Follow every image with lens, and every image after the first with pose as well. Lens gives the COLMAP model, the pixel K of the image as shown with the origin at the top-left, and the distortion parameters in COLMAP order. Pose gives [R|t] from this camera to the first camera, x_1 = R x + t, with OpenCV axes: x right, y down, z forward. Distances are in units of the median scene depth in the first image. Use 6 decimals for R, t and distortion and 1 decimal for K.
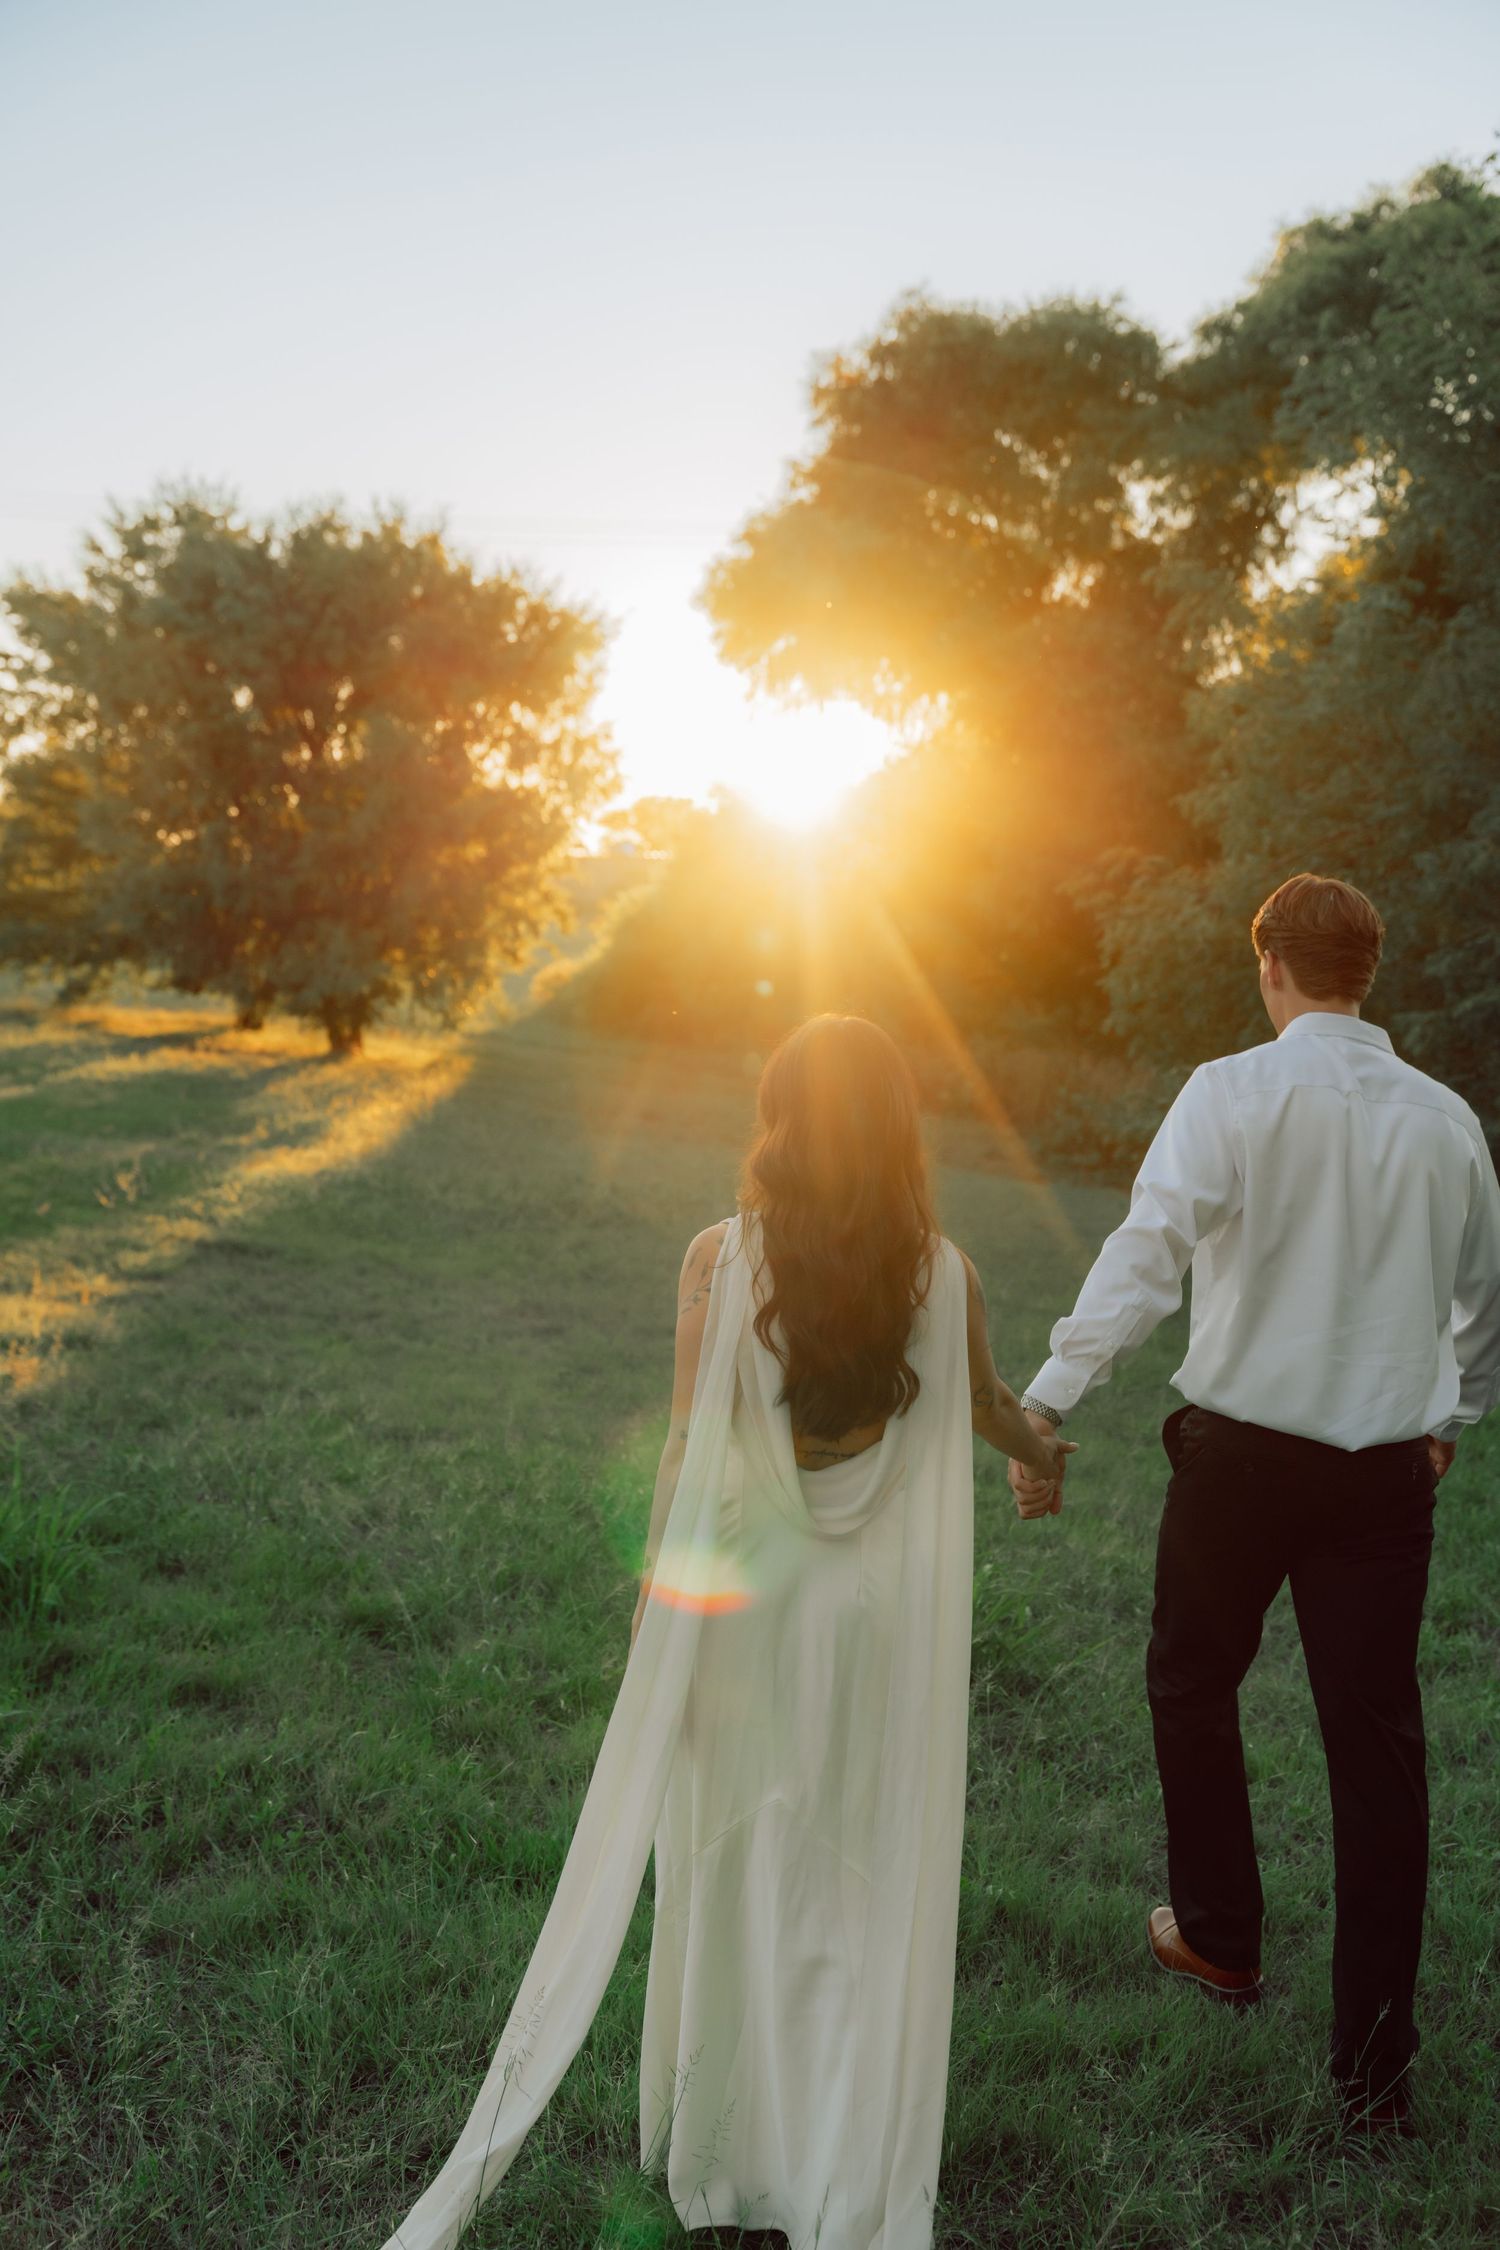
lens RADIAL K [[2748.3, 0, 750.0], [0, 2748.3, 1125.0], [0, 0, 1]] dist [0.005987, 0.063504]
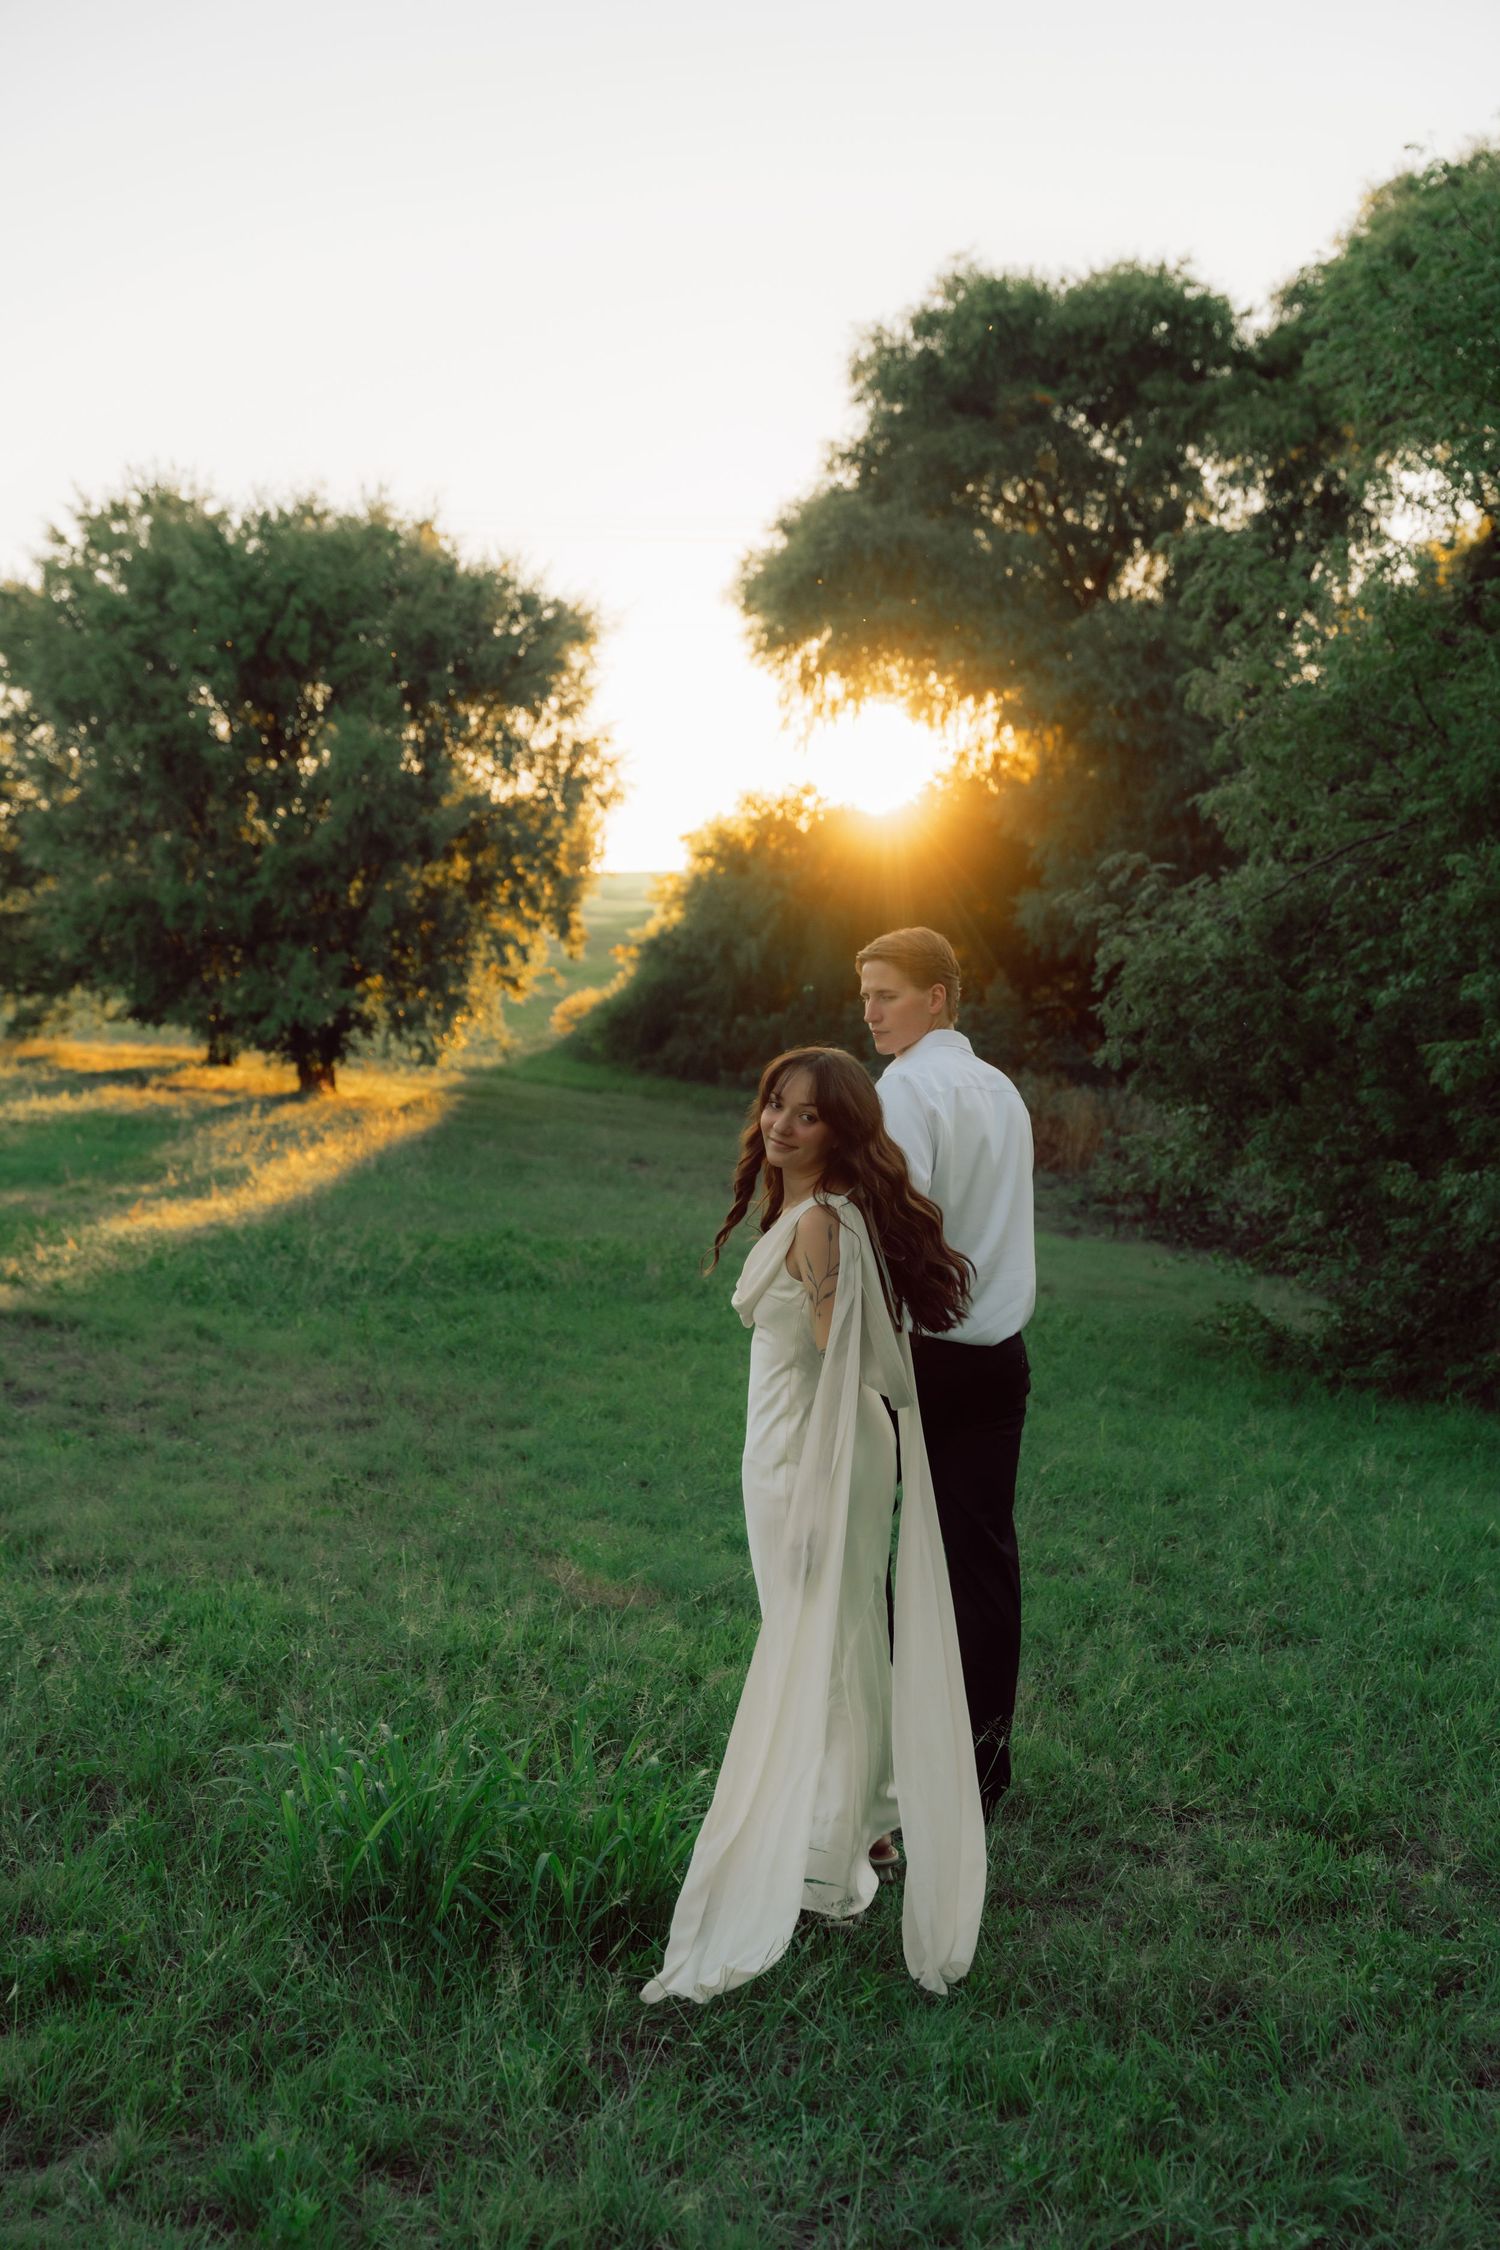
lens RADIAL K [[2947.9, 0, 750.0], [0, 2947.9, 1125.0], [0, 0, 1]] dist [0.010353, -0.035106]
pose [[0.999617, 0.000344, -0.027679, 0.022234], [-0.000754, 0.999890, -0.014826, -0.000647], [0.027671, 0.014841, 0.999507, 0.035754]]
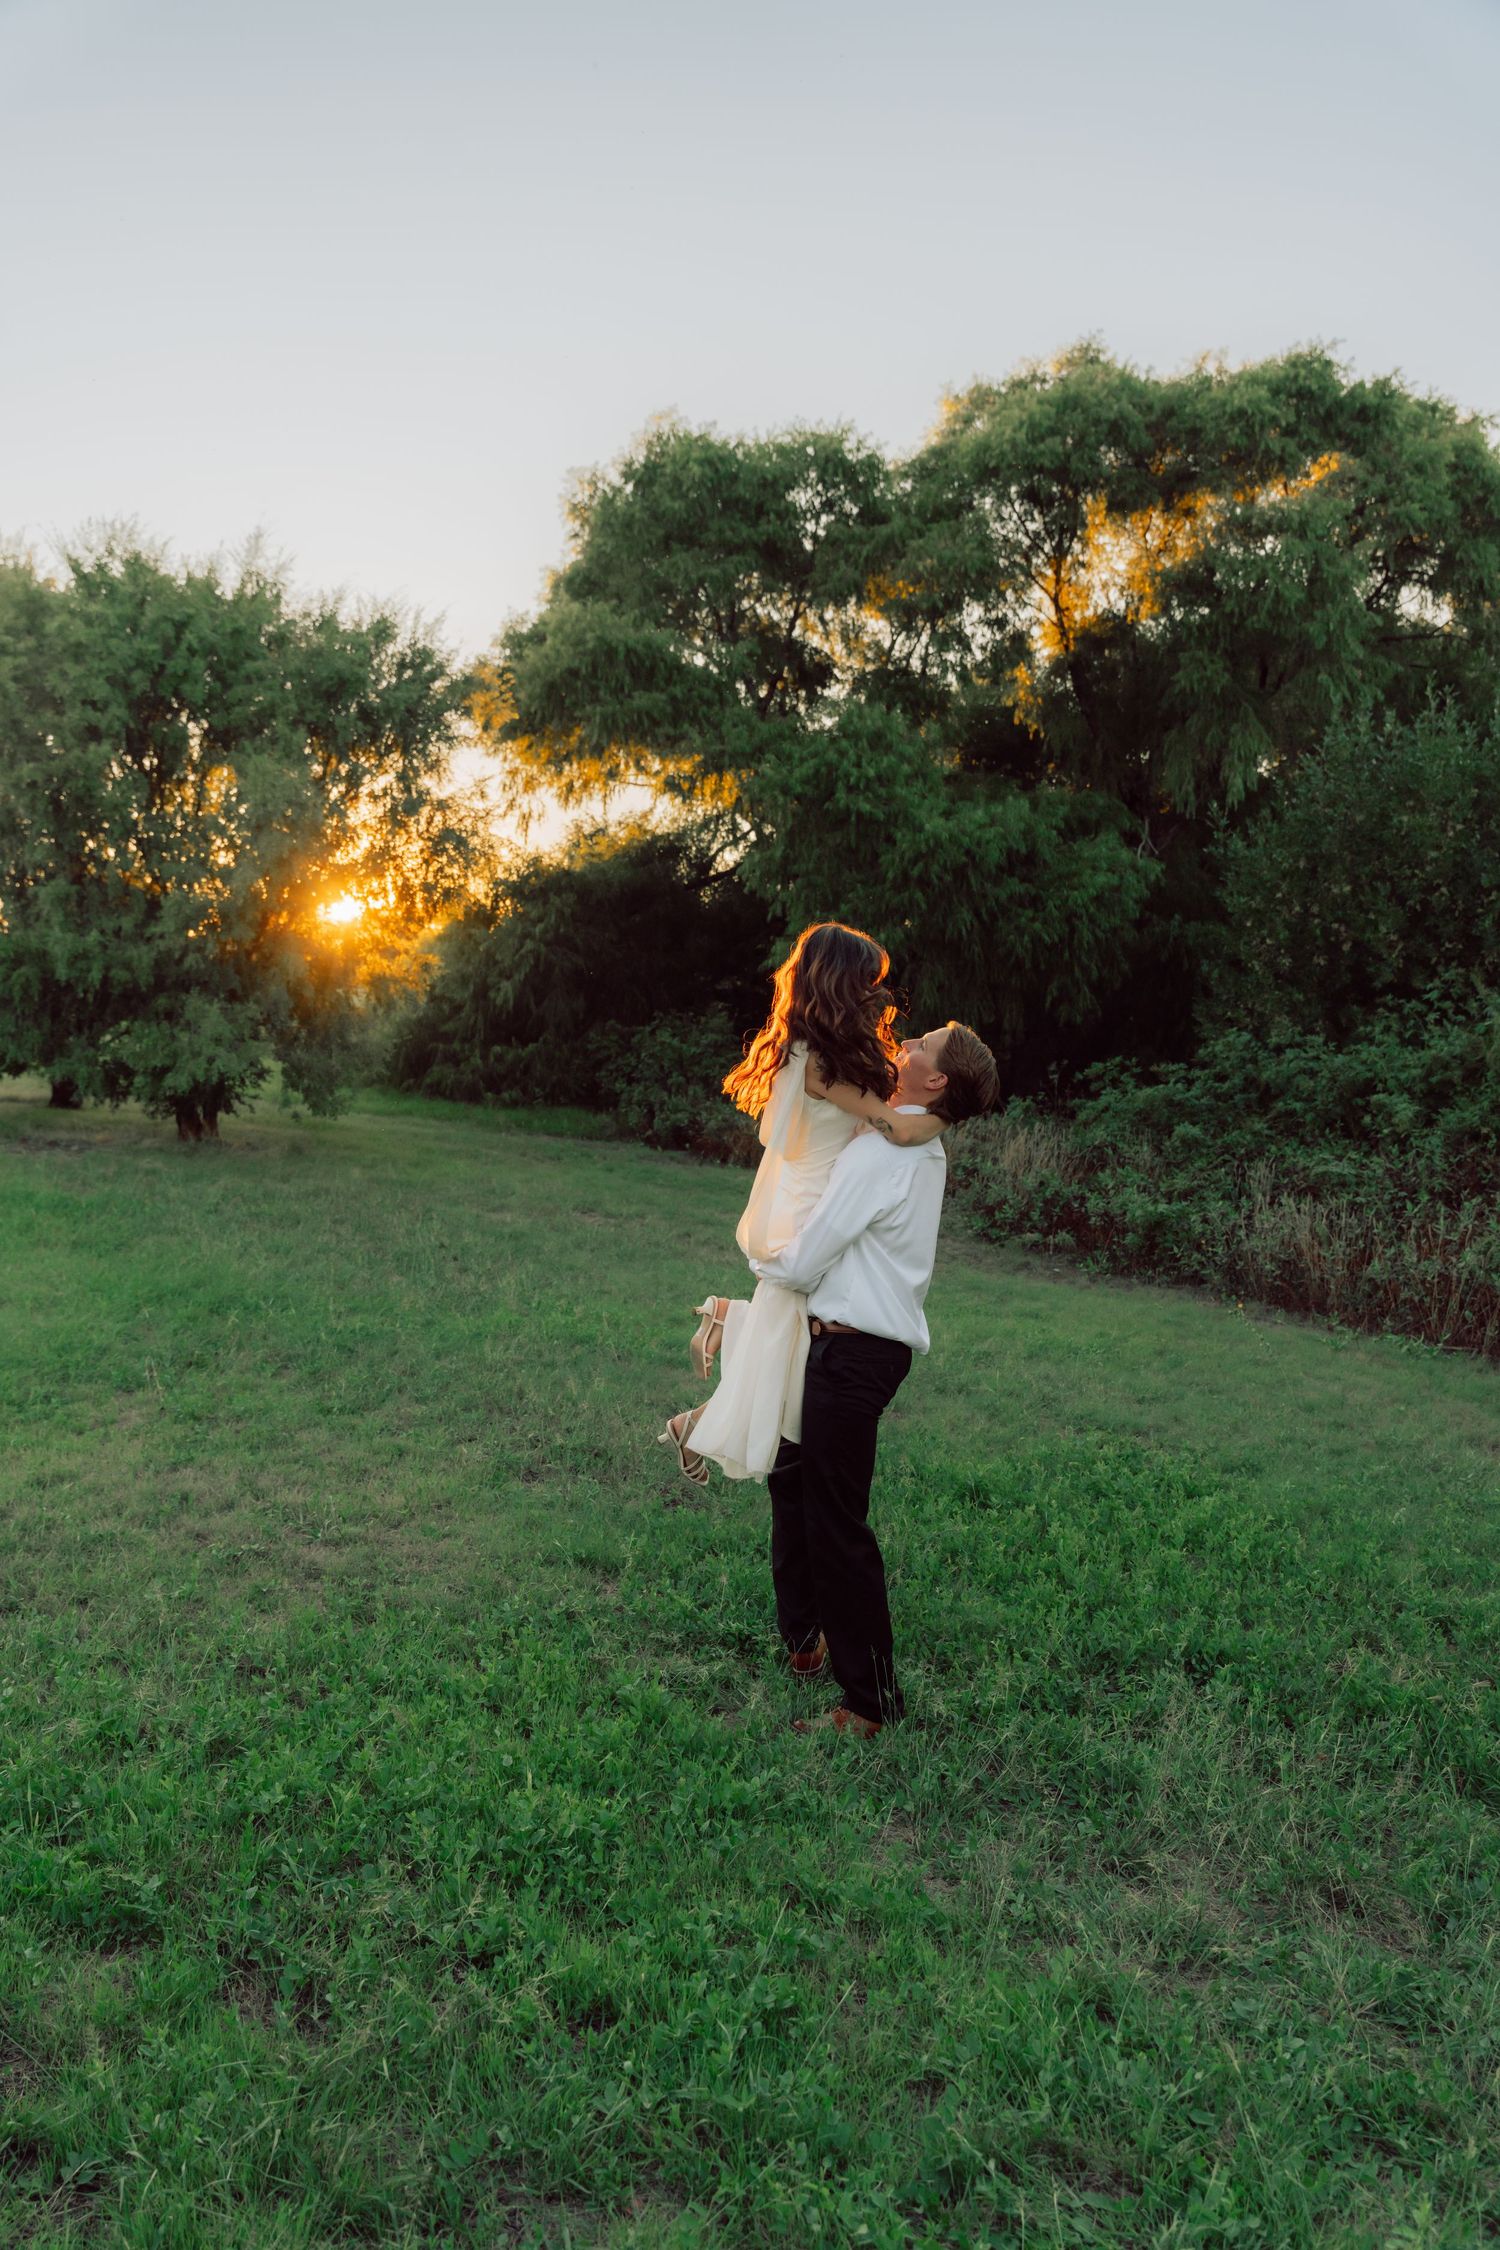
lens RADIAL K [[1838.5, 0, 750.0], [0, 1838.5, 1125.0], [0, 0, 1]] dist [-0.002787, 0.001284]
pose [[0.975627, -0.027062, 0.217762, -0.101815], [0.026242, 0.999633, 0.006657, -0.030179], [-0.217862, -0.000781, 0.975979, 0.367047]]
